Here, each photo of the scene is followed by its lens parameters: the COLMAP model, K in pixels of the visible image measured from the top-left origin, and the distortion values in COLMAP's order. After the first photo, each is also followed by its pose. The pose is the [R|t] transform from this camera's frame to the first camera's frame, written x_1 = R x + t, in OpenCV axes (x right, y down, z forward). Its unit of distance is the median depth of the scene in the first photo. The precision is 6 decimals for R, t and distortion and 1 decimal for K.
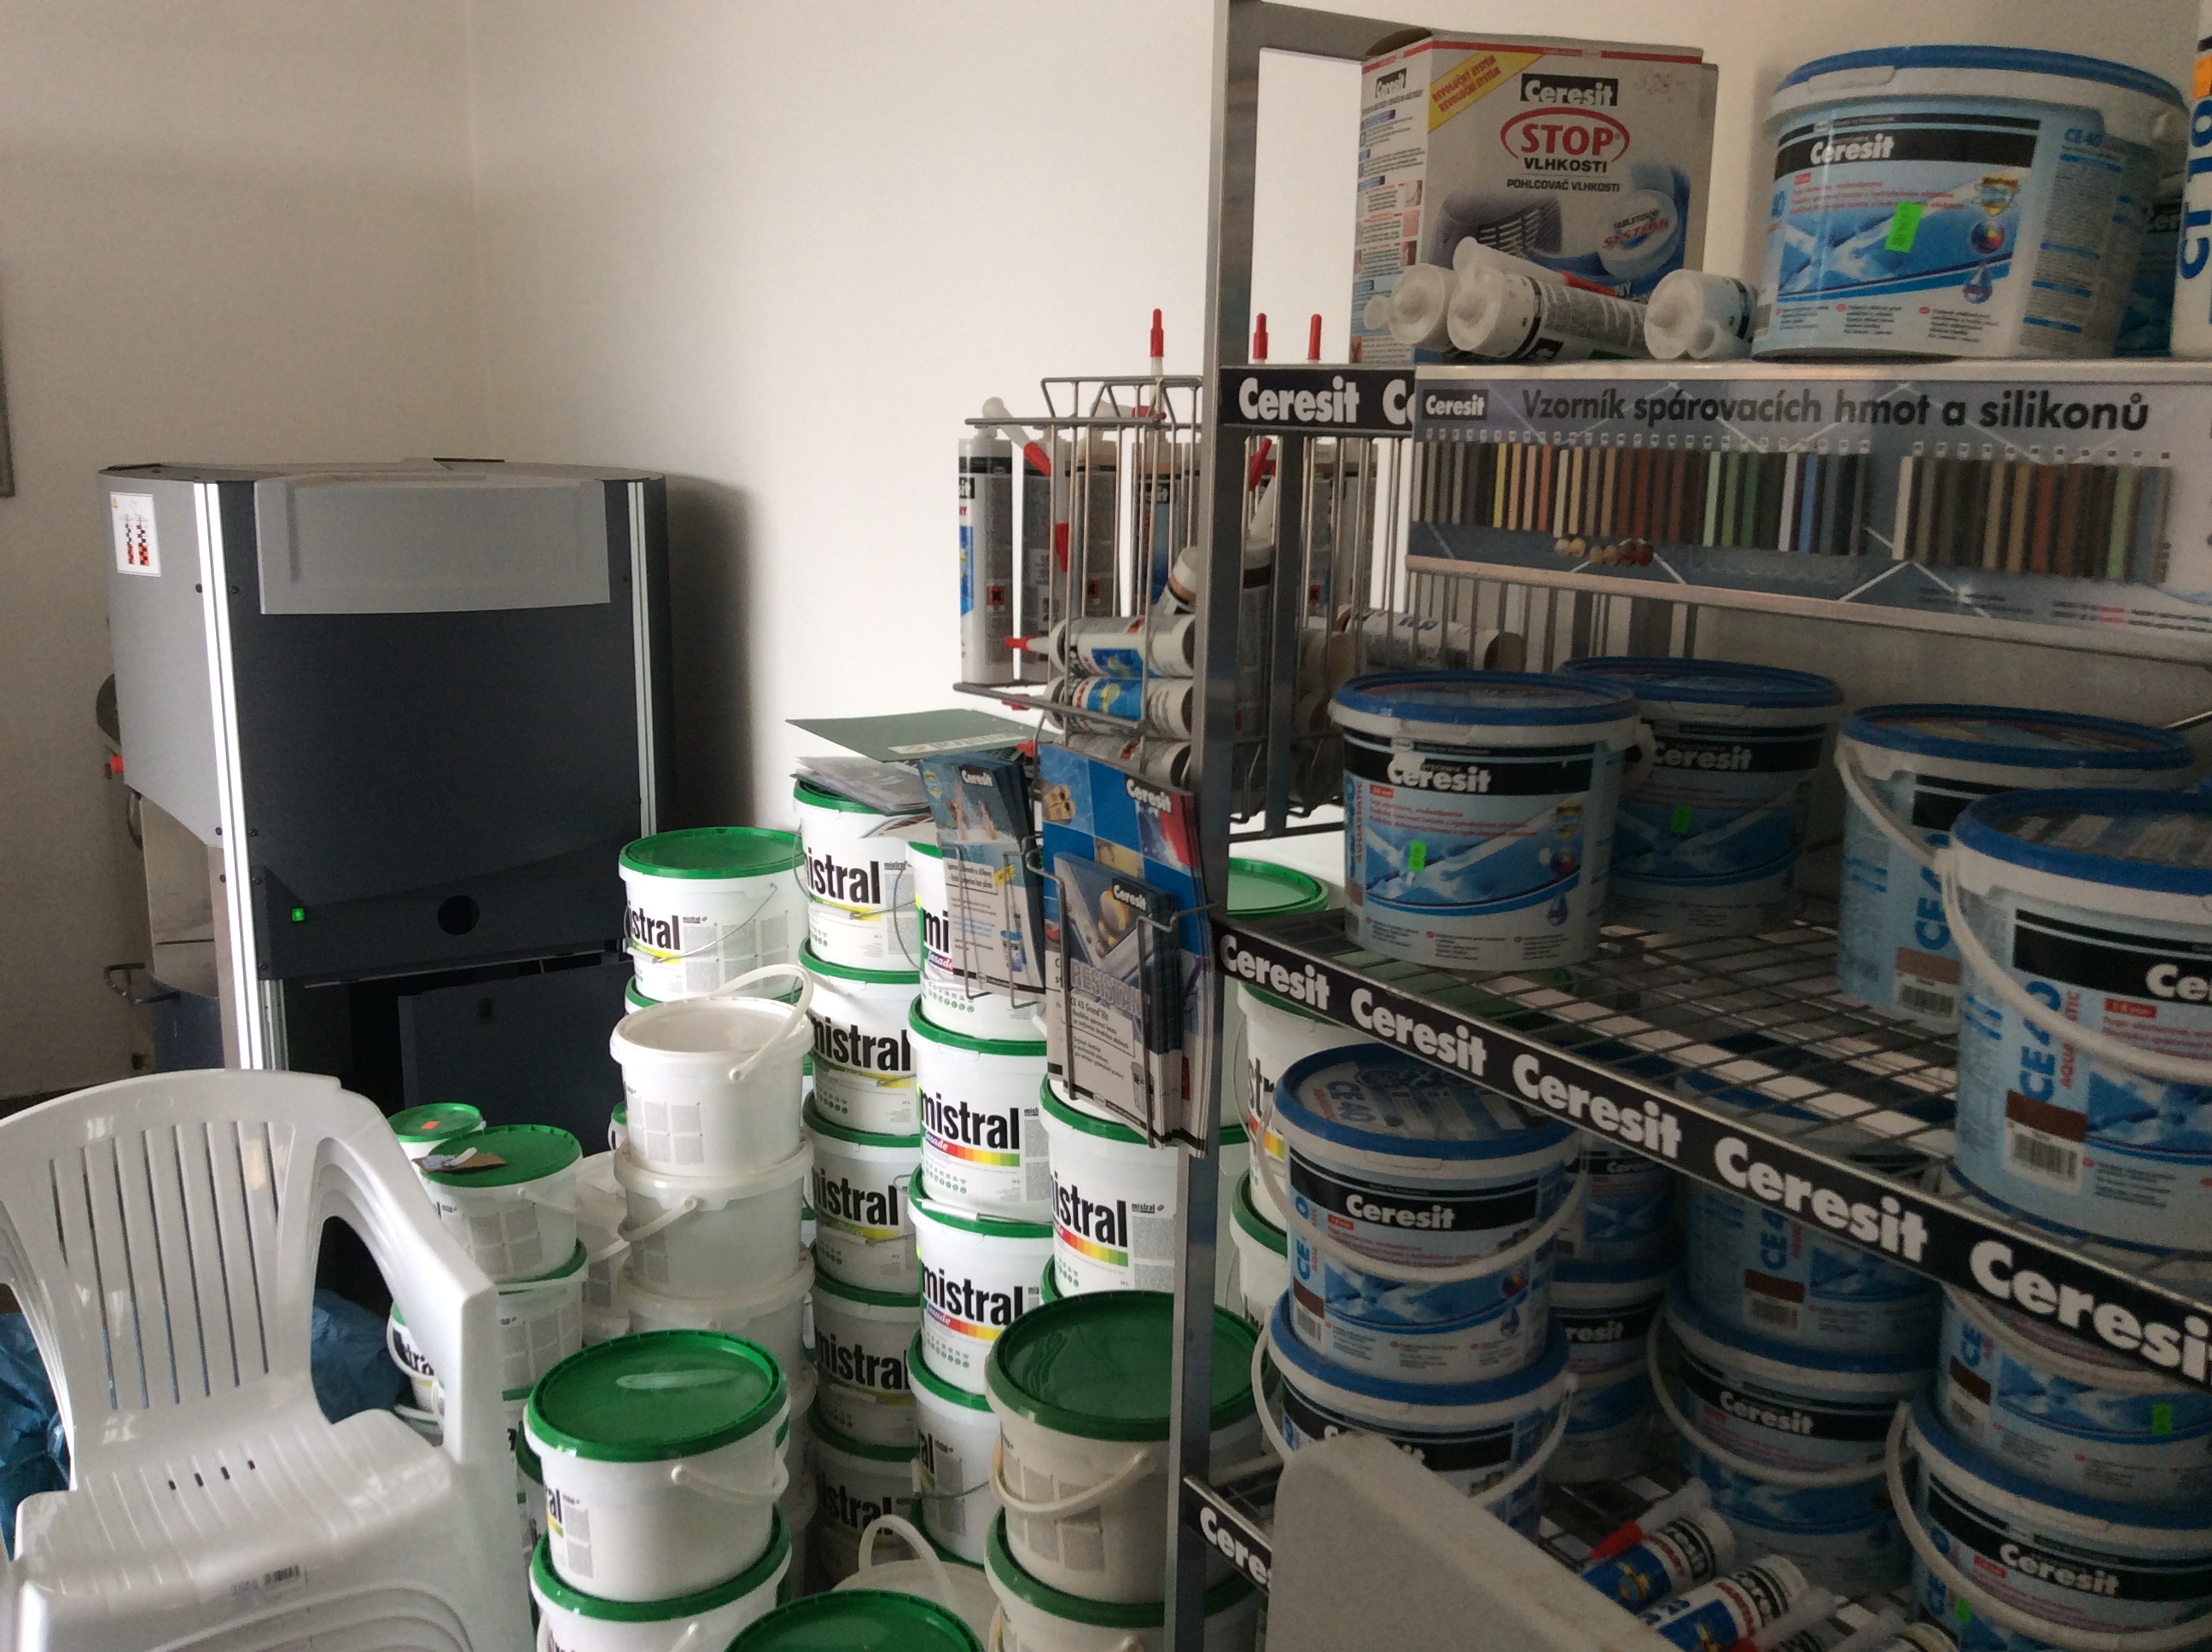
lens RADIAL K [[2027.9, 0, 1110.6], [0, 2027.9, 826.3], [0, 0, 1]] dist [0.050630, -0.166163]
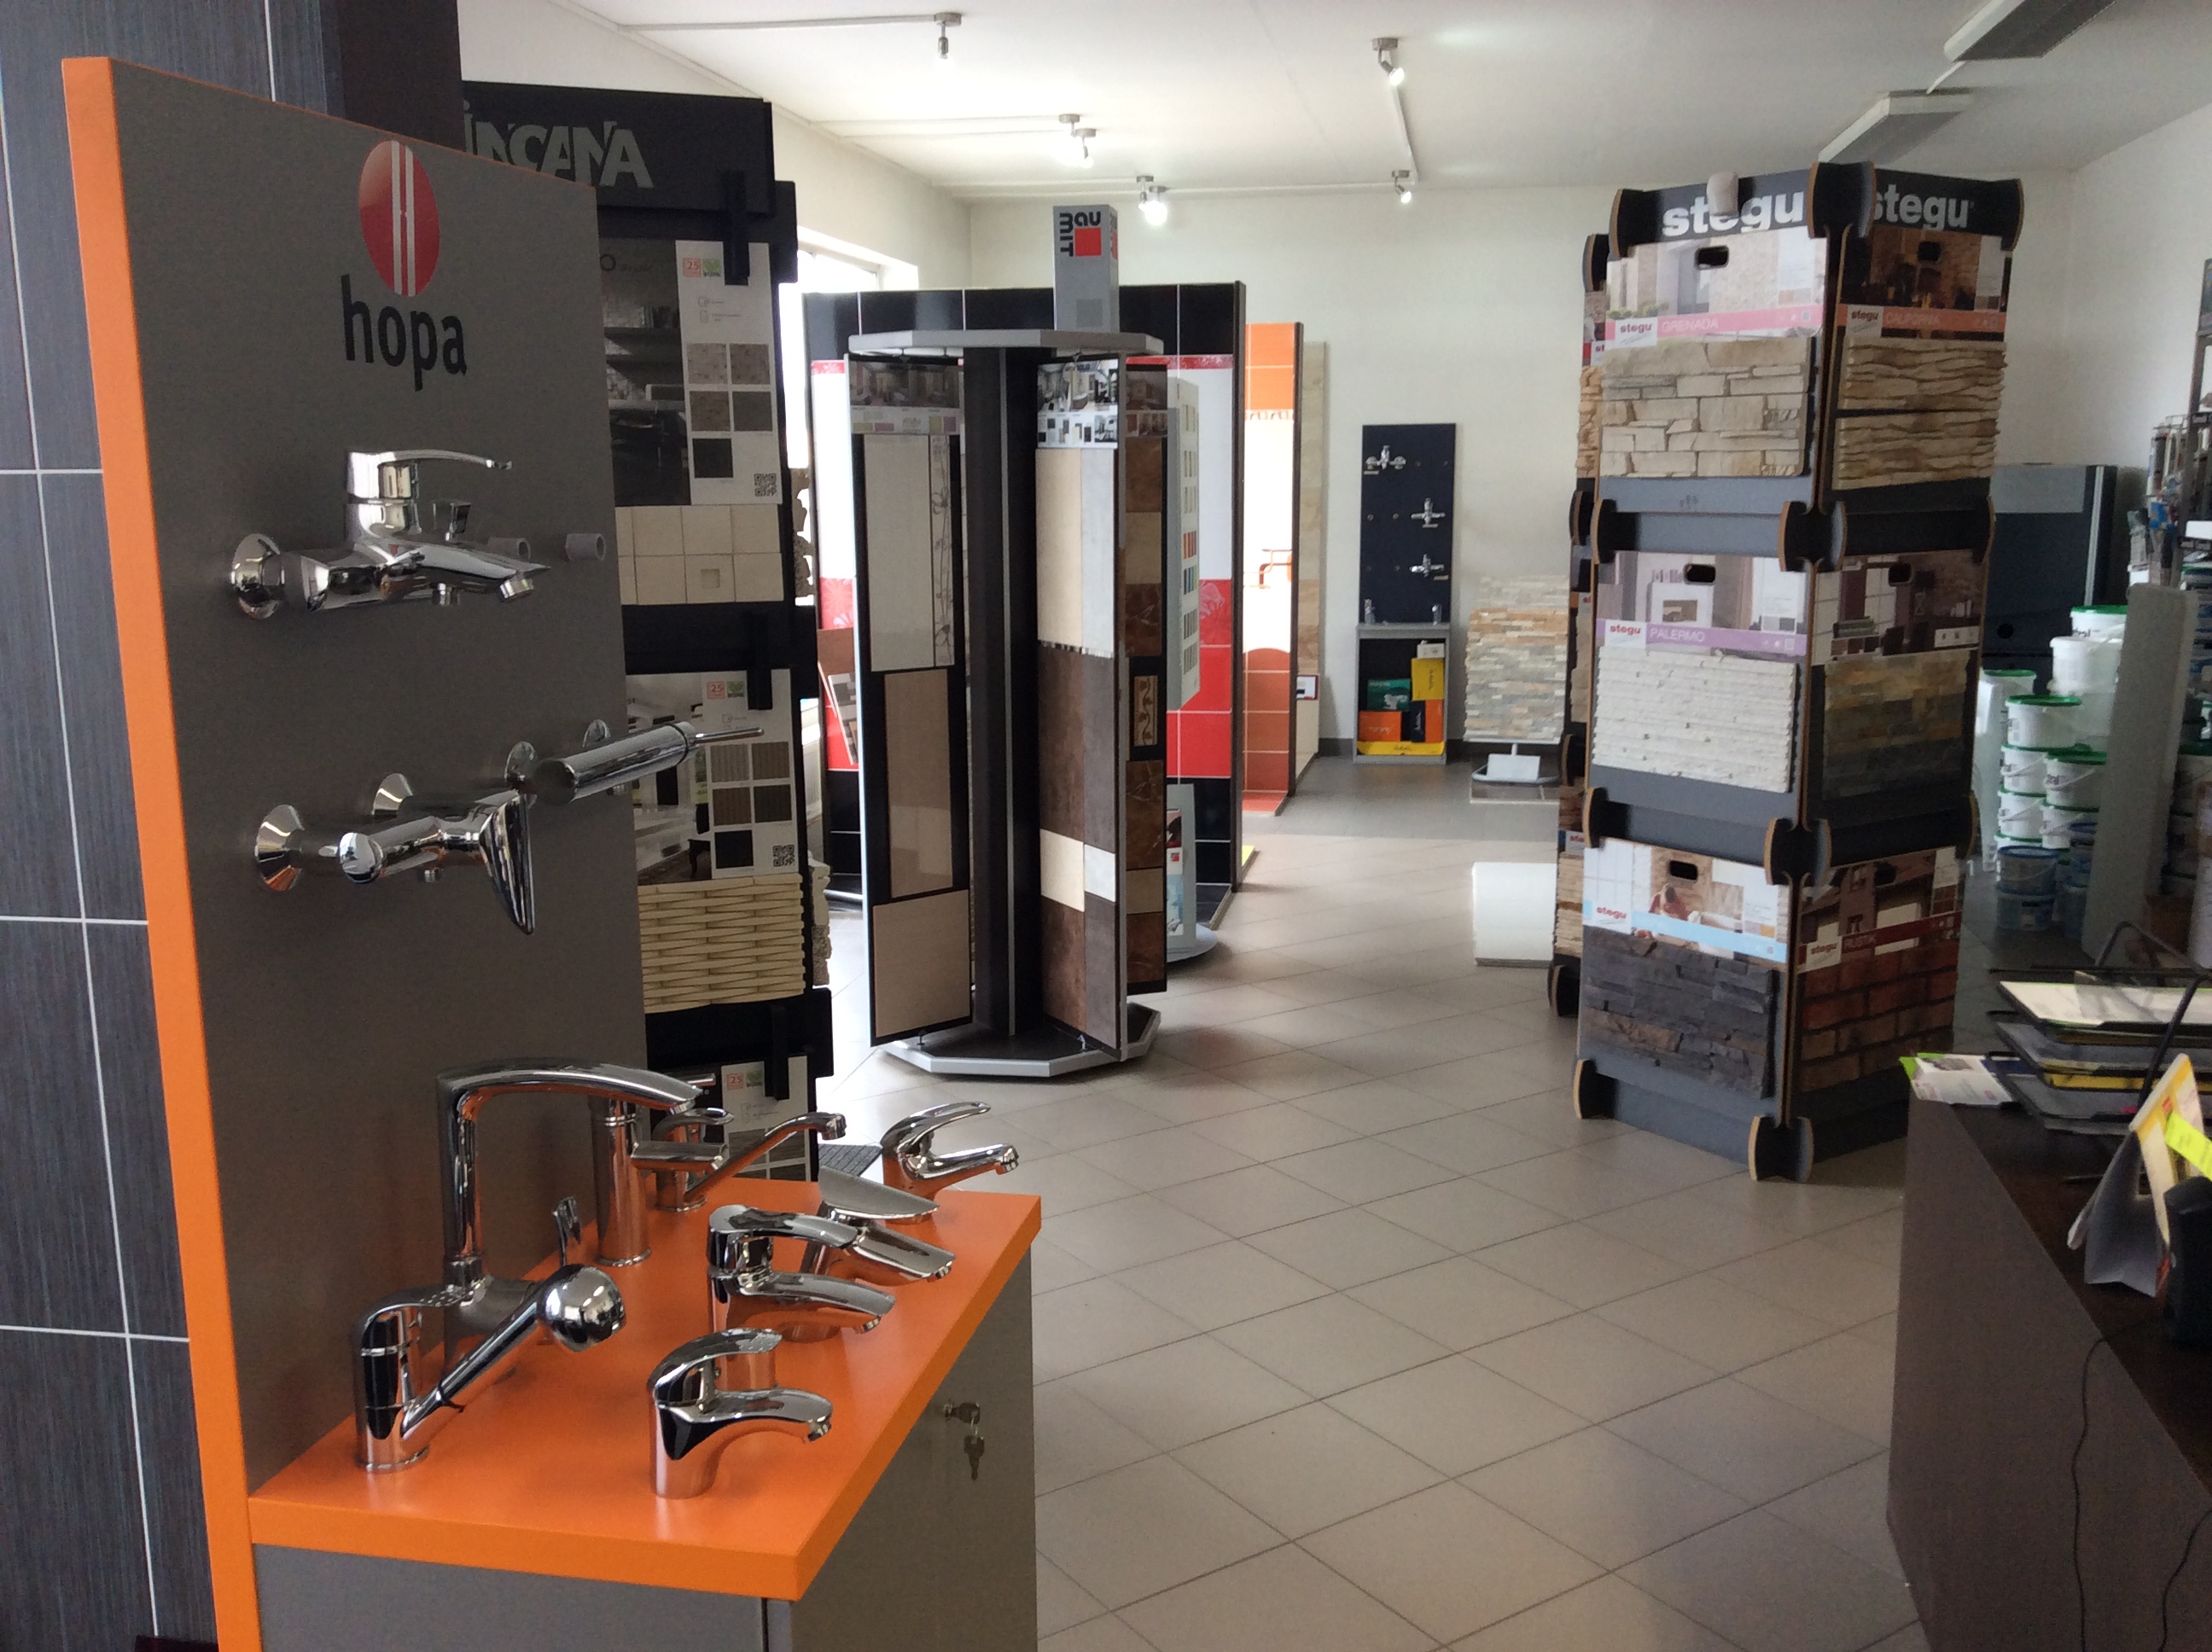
lens RADIAL K [[2027.9, 0, 1151.9], [0, 2027.9, 797.3], [0, 0, 1]] dist [0.050630, -0.166163]
pose [[0.744272, 0.103059, -0.659877, 0.788131], [-0.141549, 0.989918, -0.005048, 0.547386], [0.652705, 0.097162, 0.751356, -2.147679]]
